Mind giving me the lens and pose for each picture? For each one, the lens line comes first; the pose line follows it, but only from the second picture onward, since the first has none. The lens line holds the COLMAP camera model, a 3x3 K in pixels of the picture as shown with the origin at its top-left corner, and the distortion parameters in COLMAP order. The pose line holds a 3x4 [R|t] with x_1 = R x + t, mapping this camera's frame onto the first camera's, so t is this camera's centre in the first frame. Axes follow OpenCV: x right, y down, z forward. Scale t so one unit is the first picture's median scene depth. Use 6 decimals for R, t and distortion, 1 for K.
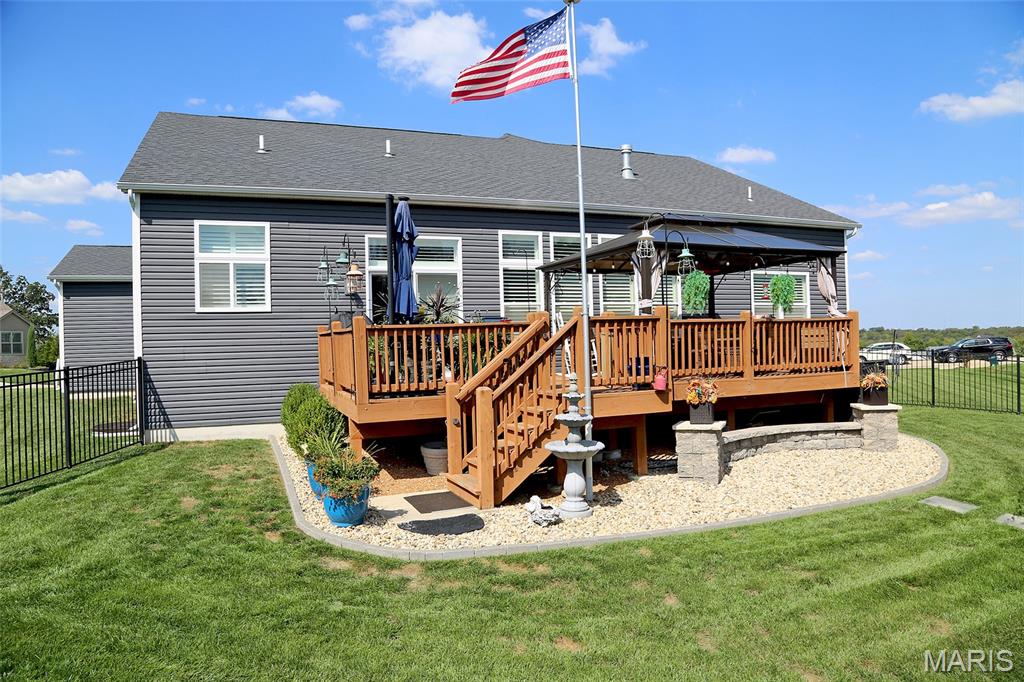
lens RADIAL K [[700.1, 0, 514.4], [0, 700.1, 339.0], [0, 0, 1]] dist [-0.108597, 0.070619]
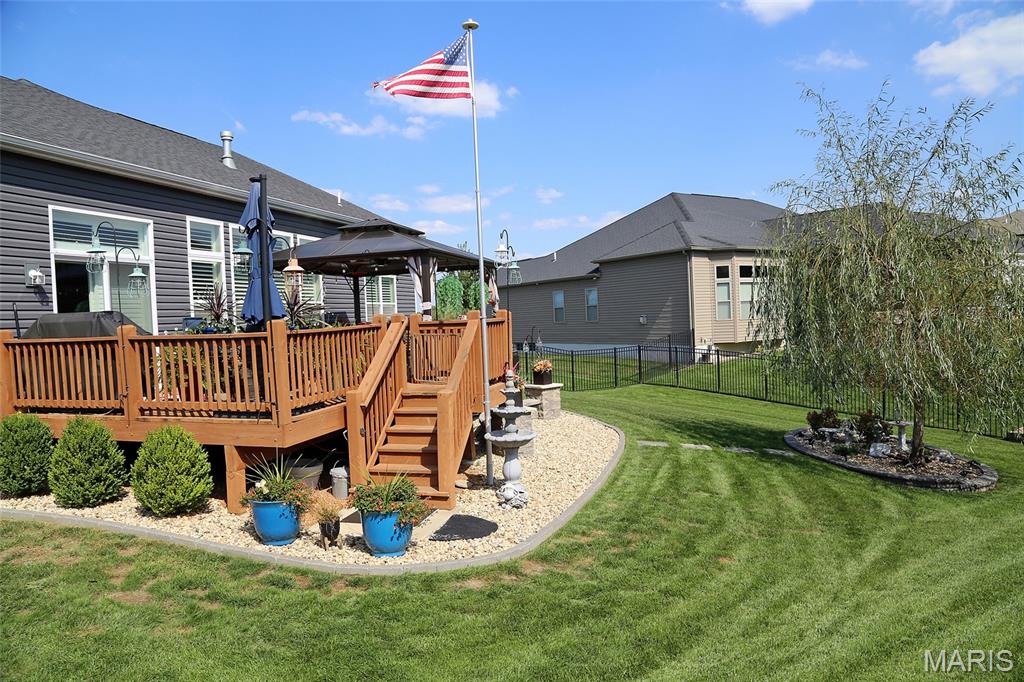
lens RADIAL K [[700.1, 0, 514.4], [0, 700.1, 339.0], [0, 0, 1]] dist [-0.108597, 0.070619]
pose [[0.614638, -0.025381, 0.788401, -0.480526], [0.017988, 0.999673, 0.018159, -0.013868], [-0.788604, 0.003020, 0.614894, 0.182559]]
